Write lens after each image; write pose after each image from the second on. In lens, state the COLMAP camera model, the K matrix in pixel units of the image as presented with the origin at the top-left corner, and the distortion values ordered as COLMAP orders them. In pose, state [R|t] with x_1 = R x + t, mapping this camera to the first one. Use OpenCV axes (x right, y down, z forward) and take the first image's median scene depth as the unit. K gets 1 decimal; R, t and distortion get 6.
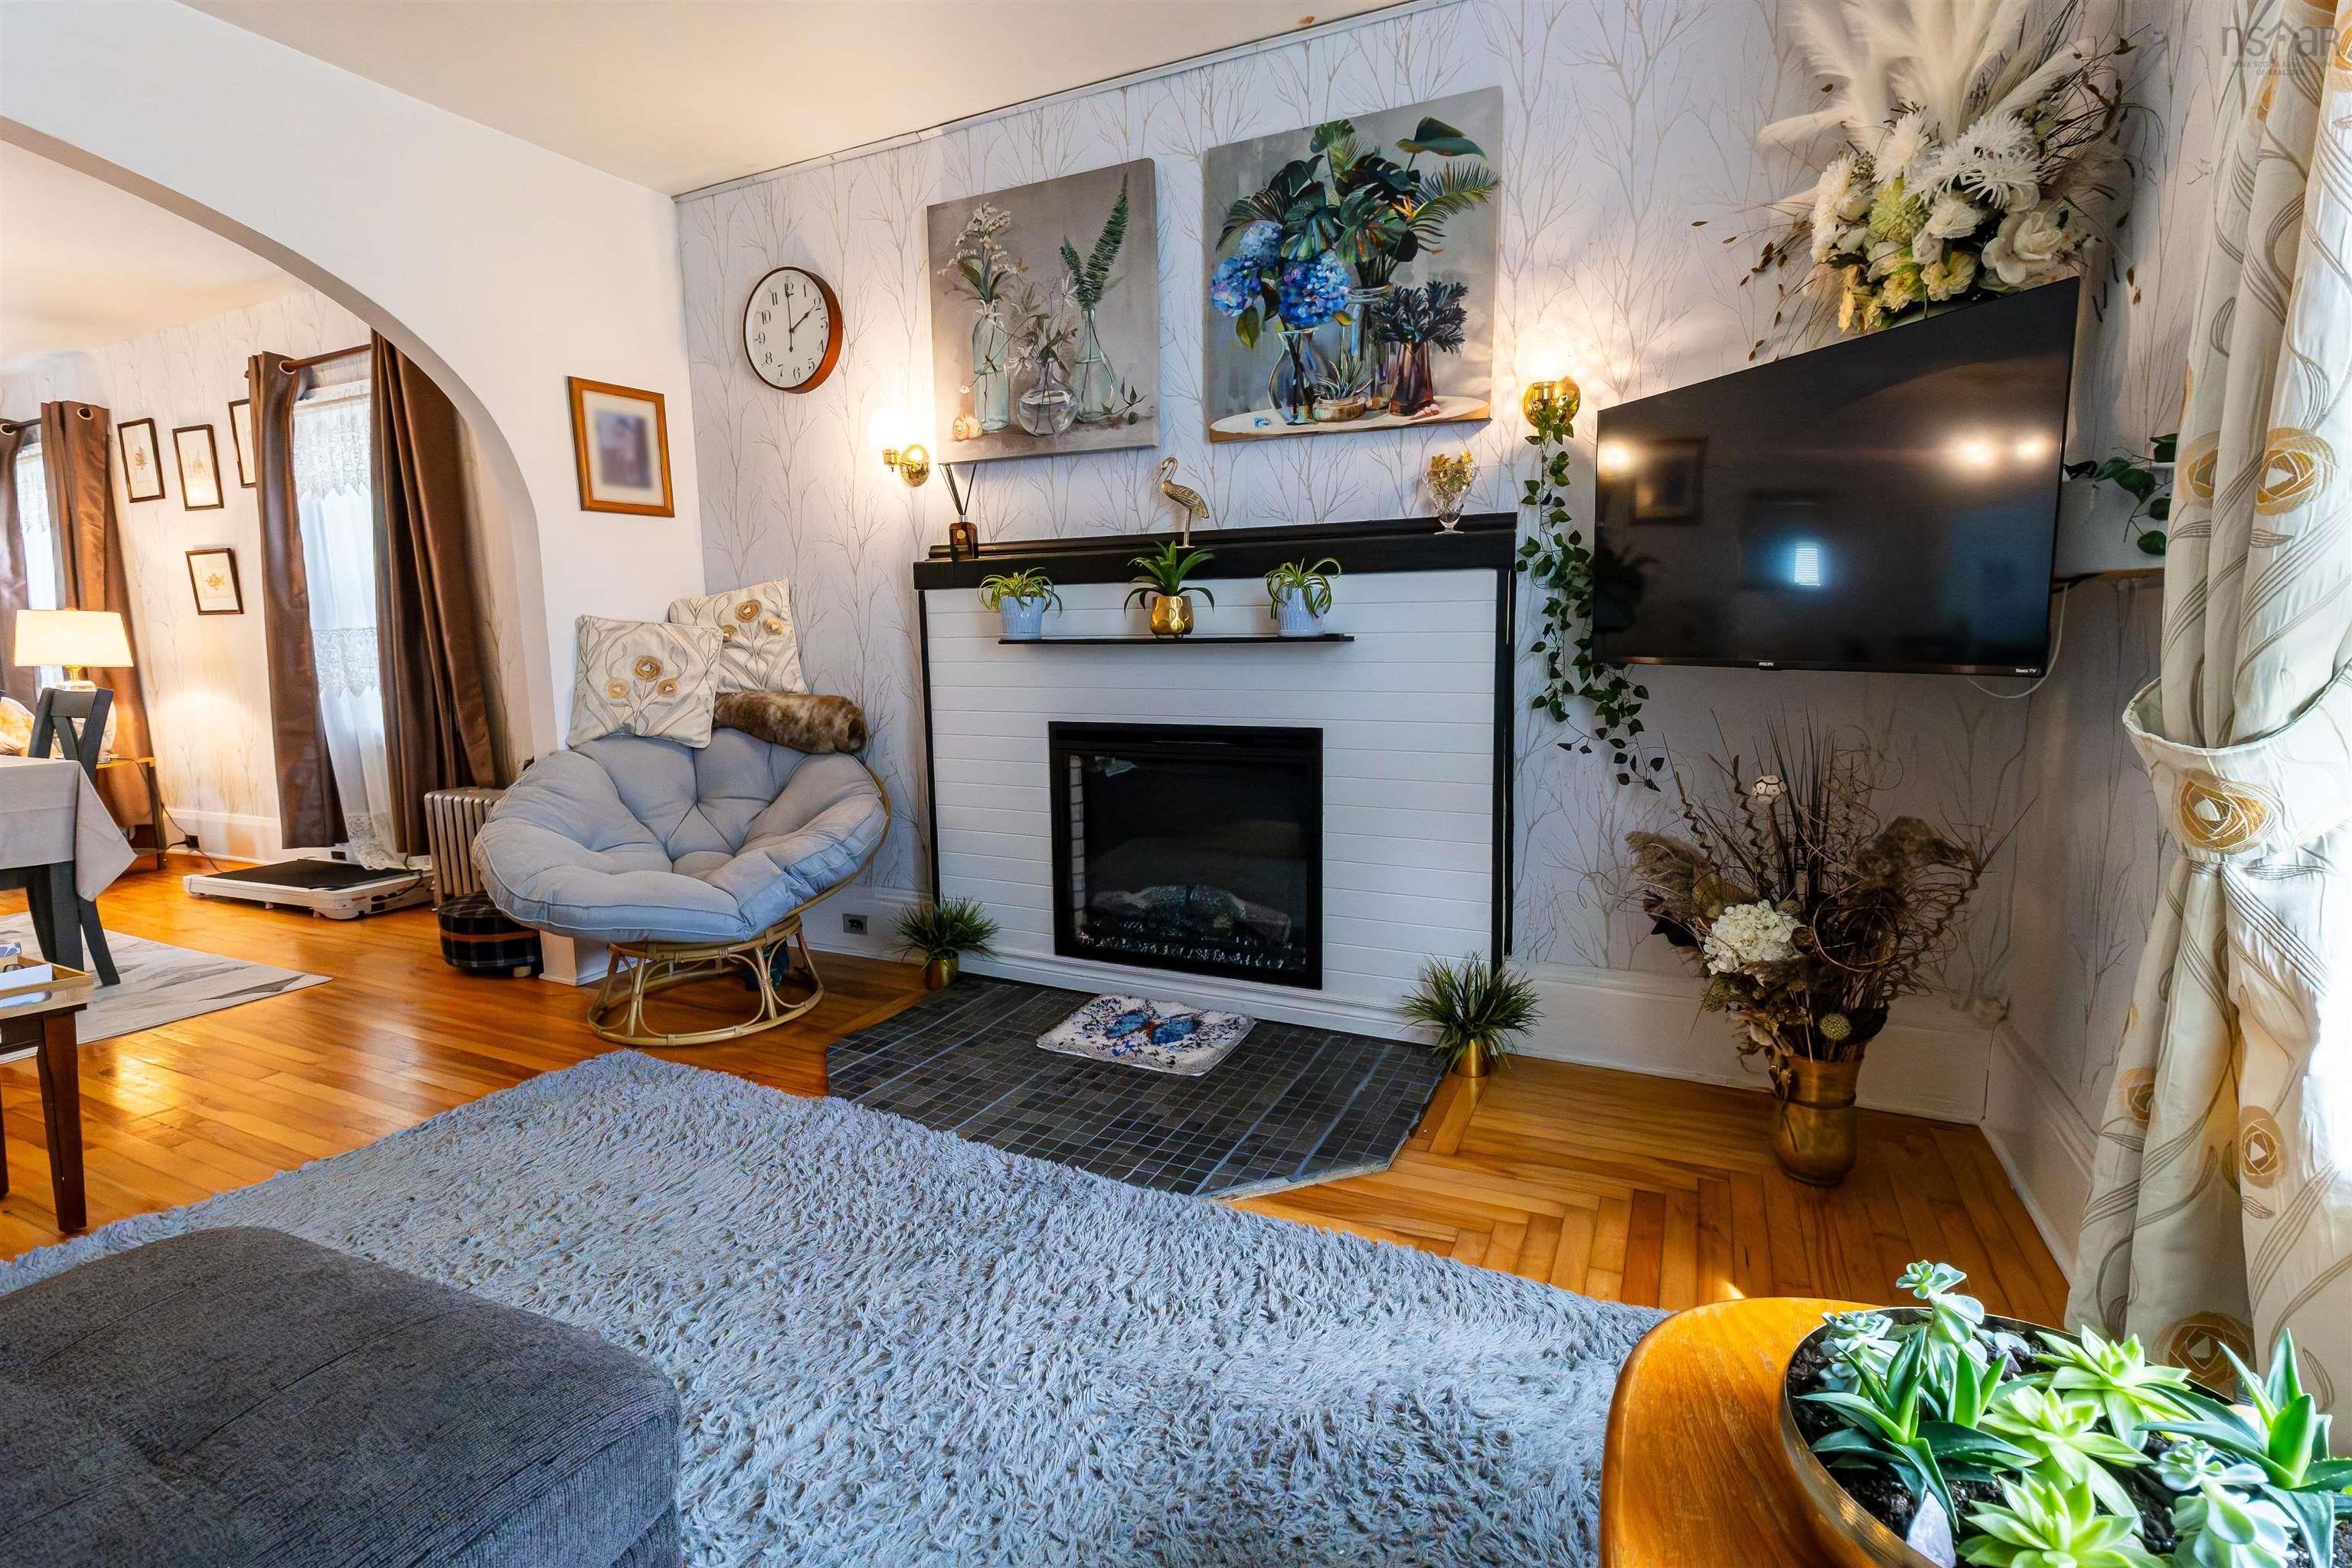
lens RADIAL K [[1083.1, 0, 1194.7], [0, 1083.1, 769.4], [0, 0, 1]] dist [0.004379, 0.000156]
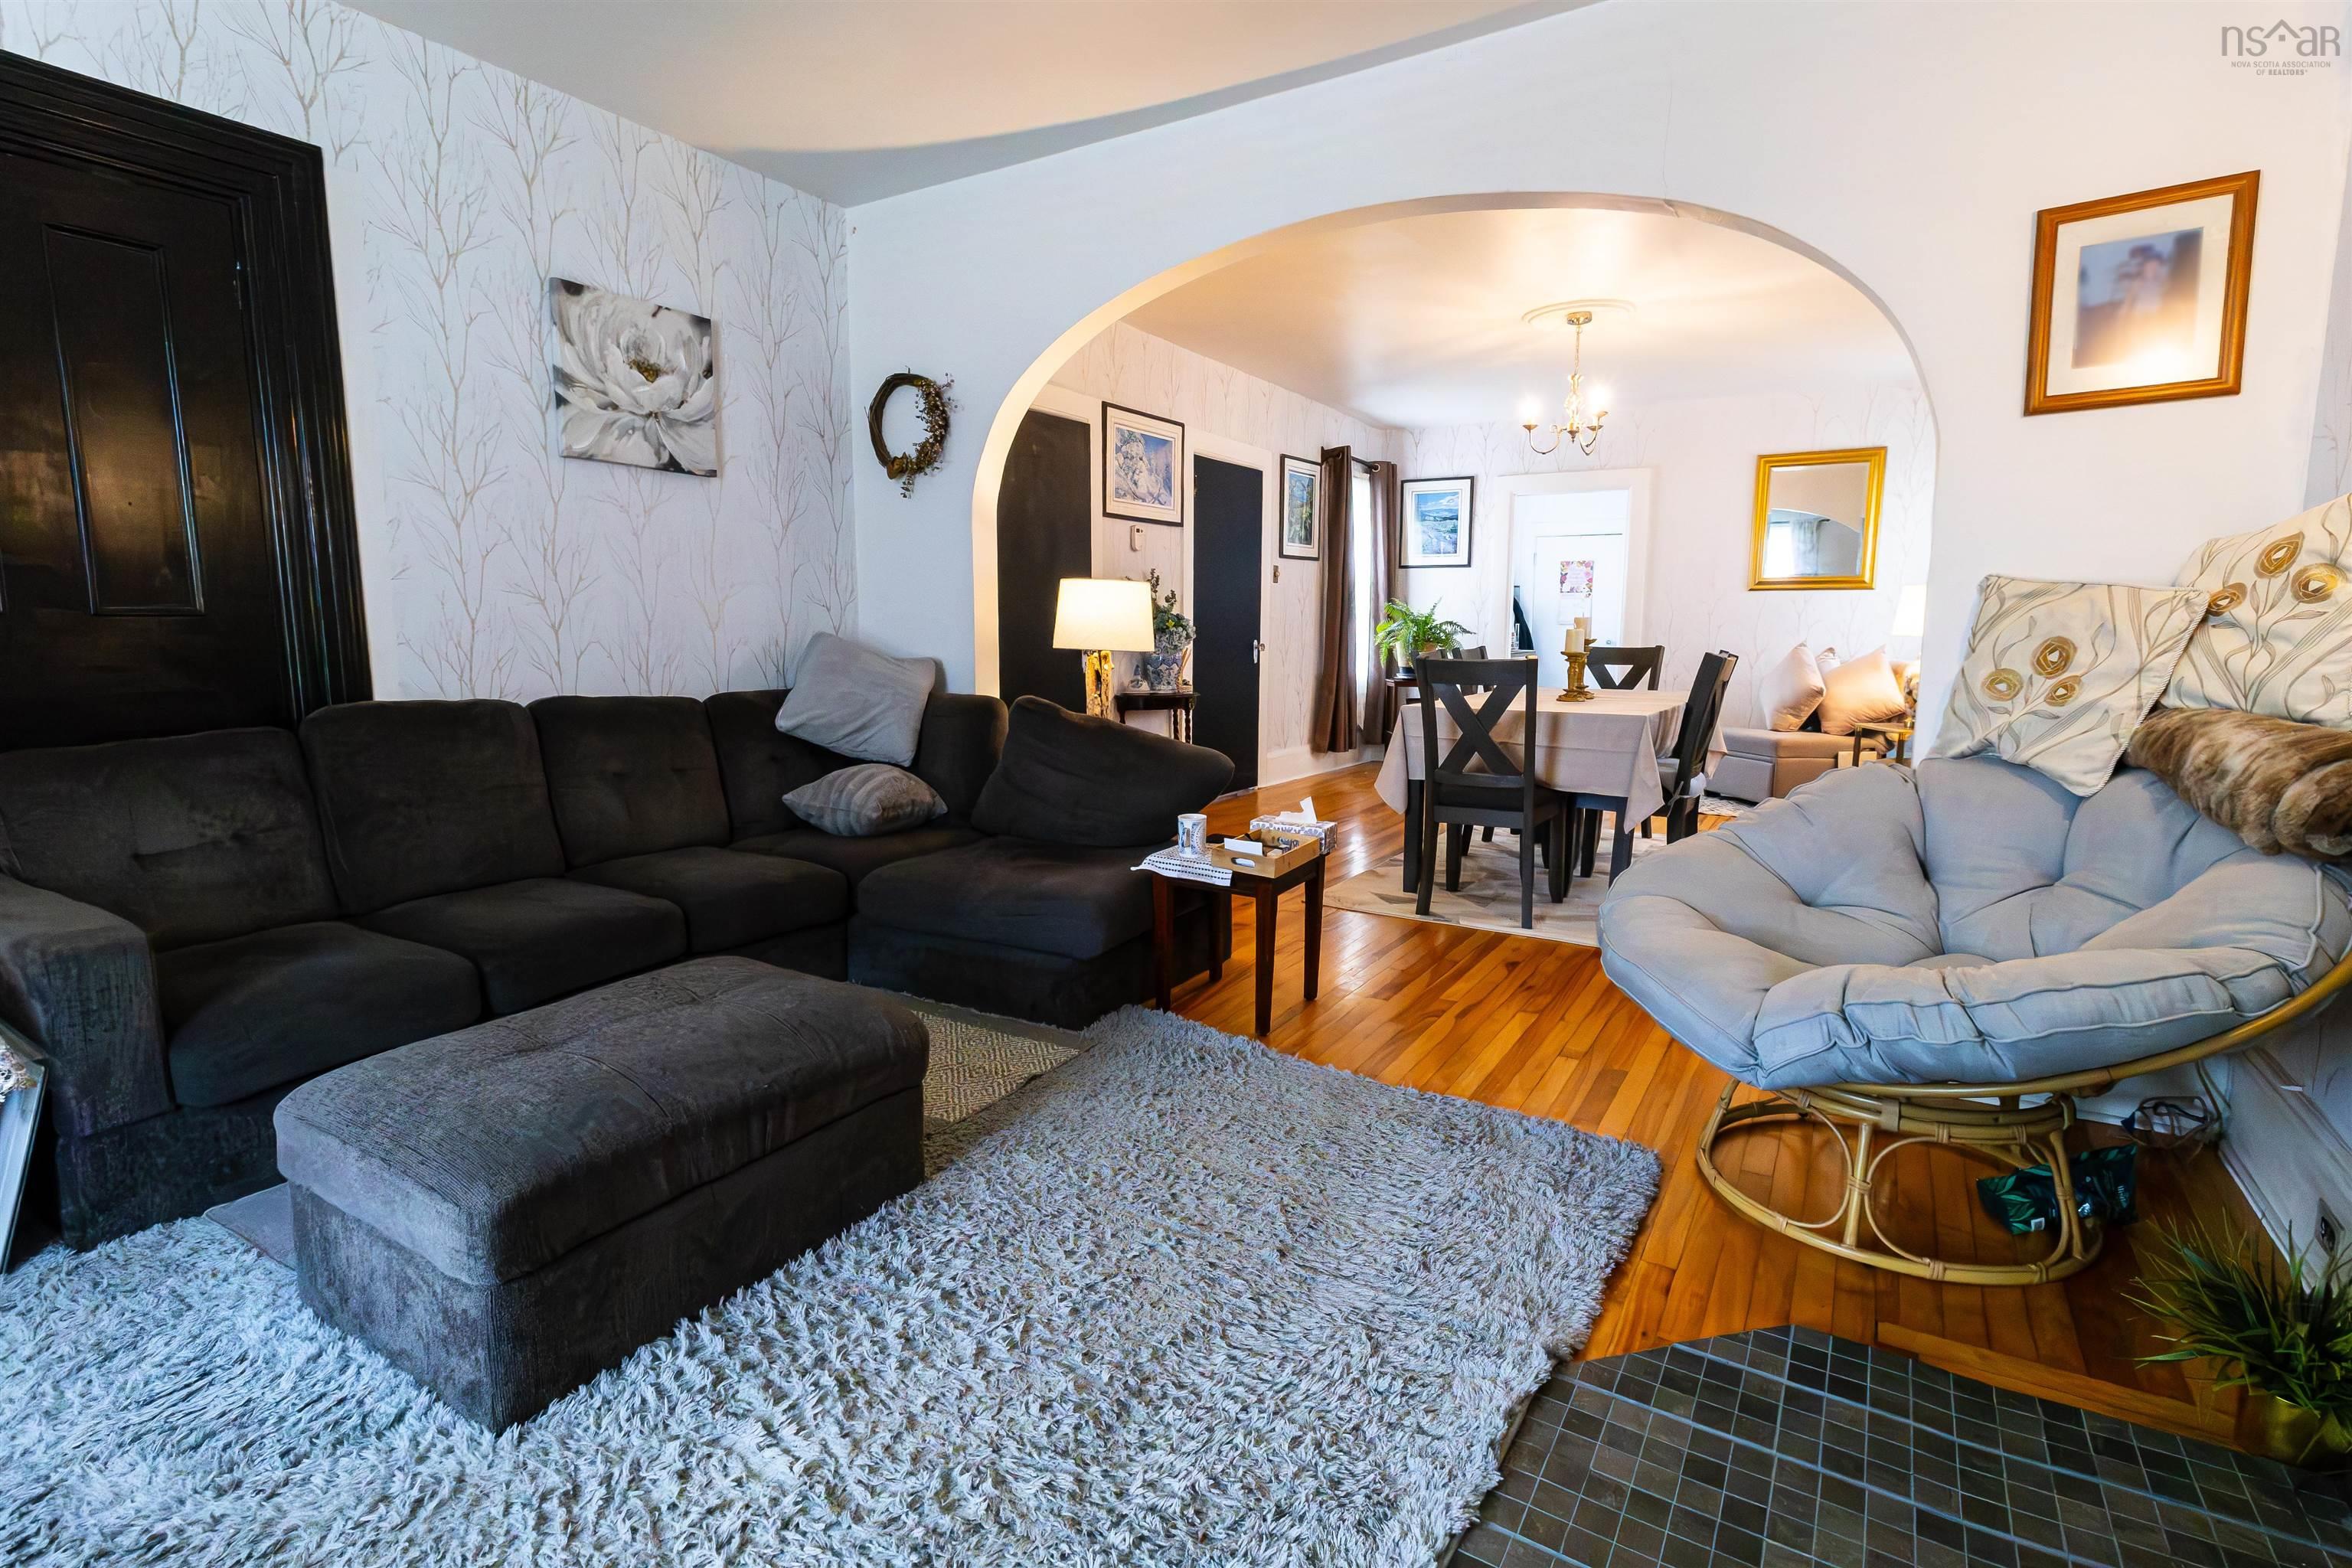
lens RADIAL K [[1083.1, 0, 1168.0], [0, 1083.1, 776.1], [0, 0, 1]] dist [0.004379, 0.000156]
pose [[-0.115409, 0.150142, -0.981905, 0.210614], [-0.121566, 0.978945, 0.163978, -0.078713], [0.985851, 0.138291, -0.094726, 0.665195]]
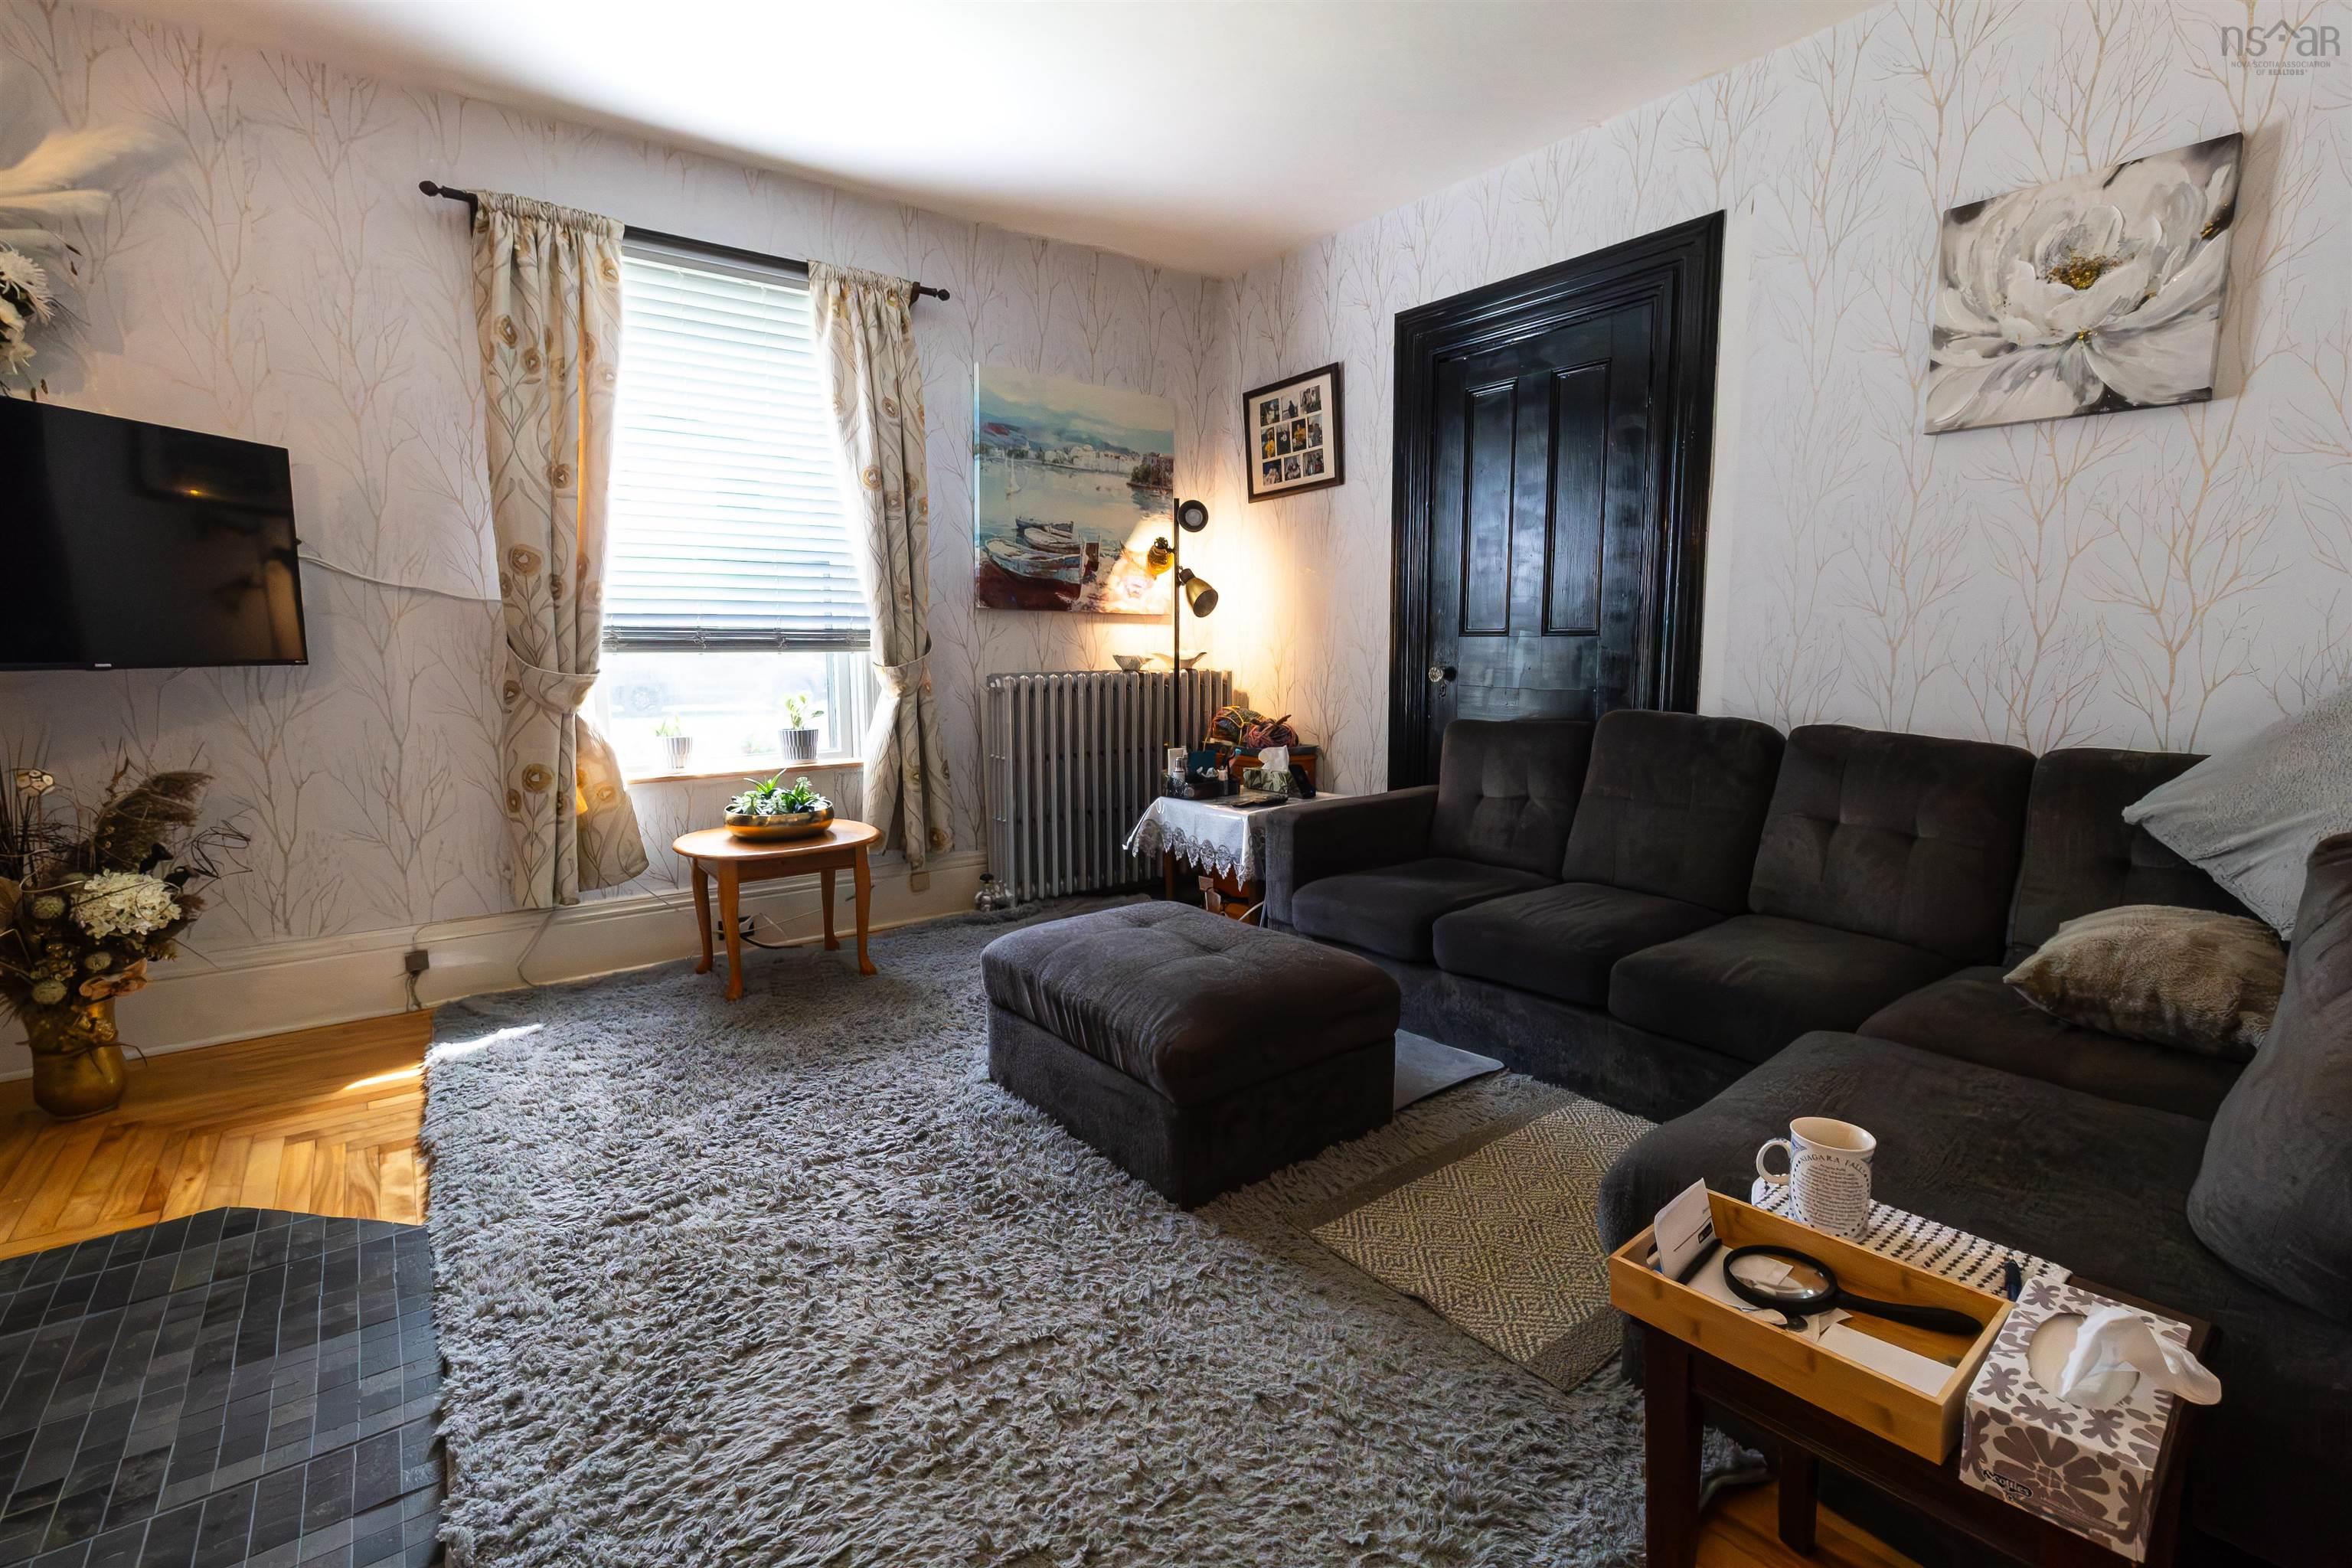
lens RADIAL K [[1083.1, 0, 1183.8], [0, 1083.1, 772.7], [0, 0, 1]] dist [0.004379, 0.000156]
pose [[-0.894375, -0.043383, 0.445210, -0.699183], [0.067872, 0.970601, 0.230926, -0.118411], [-0.442139, 0.236752, -0.865137, 1.016029]]
